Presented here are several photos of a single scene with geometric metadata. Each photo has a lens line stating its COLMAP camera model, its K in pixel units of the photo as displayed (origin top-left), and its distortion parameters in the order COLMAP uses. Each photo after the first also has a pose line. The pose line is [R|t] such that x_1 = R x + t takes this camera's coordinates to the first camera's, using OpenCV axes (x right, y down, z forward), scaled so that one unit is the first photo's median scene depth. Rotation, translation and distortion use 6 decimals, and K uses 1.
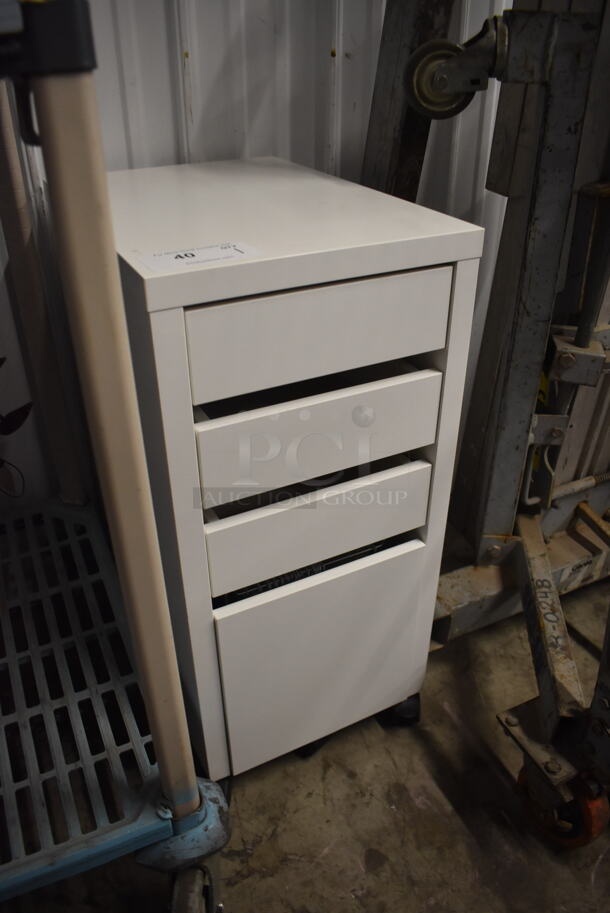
lens RADIAL K [[709.0, 0, 308.1], [0, 709.0, 449.4], [0, 0, 1]] dist [-0.107287, 0.021235]
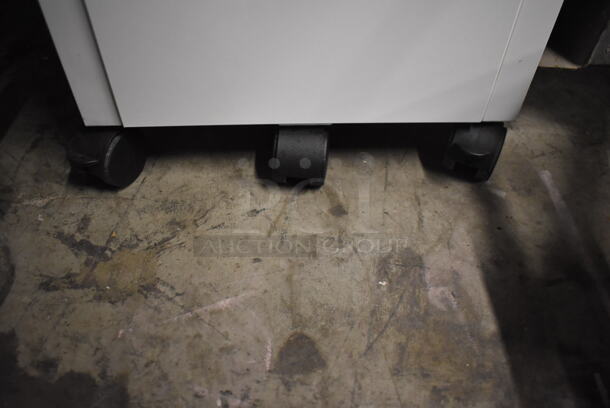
lens RADIAL K [[473.7, 0, 303.7], [0, 473.7, 199.1], [0, 0, 1]] dist [-0.107287, 0.021235]
pose [[0.910082, 0.315125, -0.269161, 0.153051], [-0.234086, 0.926822, 0.293607, 0.393675], [0.341987, -0.204200, 0.917250, 0.709030]]
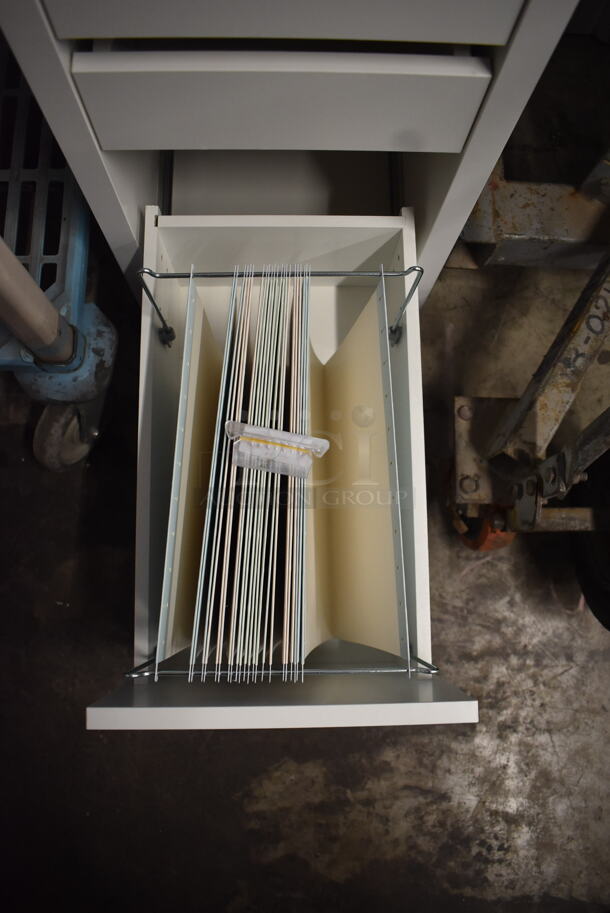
lens RADIAL K [[709.0, 0, 307.0], [0, 709.0, 456.4], [0, 0, 1]] dist [-0.107287, 0.021235]
pose [[0.894939, 0.443840, -0.045725, 0.186903], [-0.263391, 0.608230, 0.748786, -0.150782], [0.360153, -0.658074, 0.661232, 0.343455]]
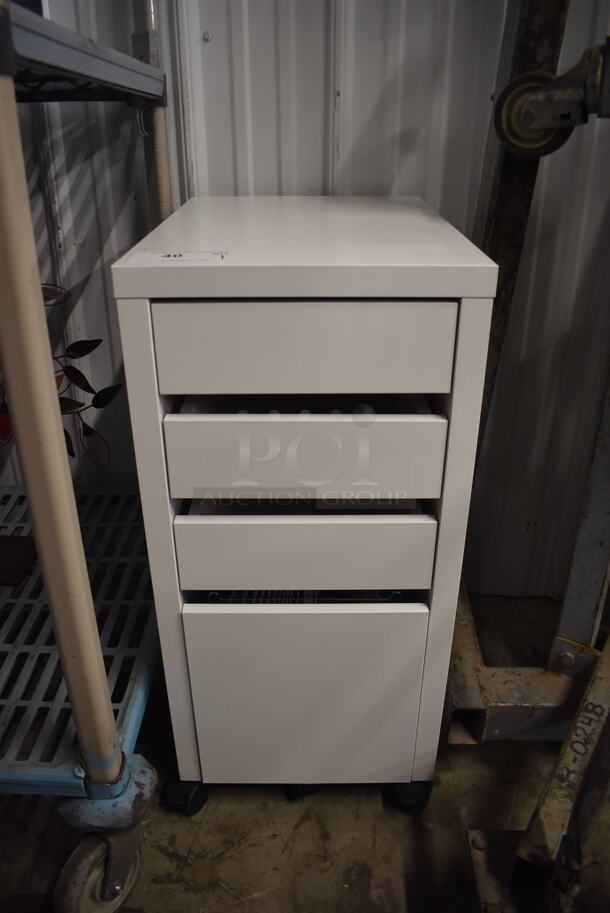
lens RADIAL K [[709.0, 0, 308.5], [0, 709.0, 447.1], [0, 0, 1]] dist [-0.107287, 0.021235]
pose [[0.889210, 0.204461, -0.409268, 0.348577], [-0.239741, 0.970161, -0.036211, 0.000339], [0.389652, 0.130317, 0.911695, 0.089493]]
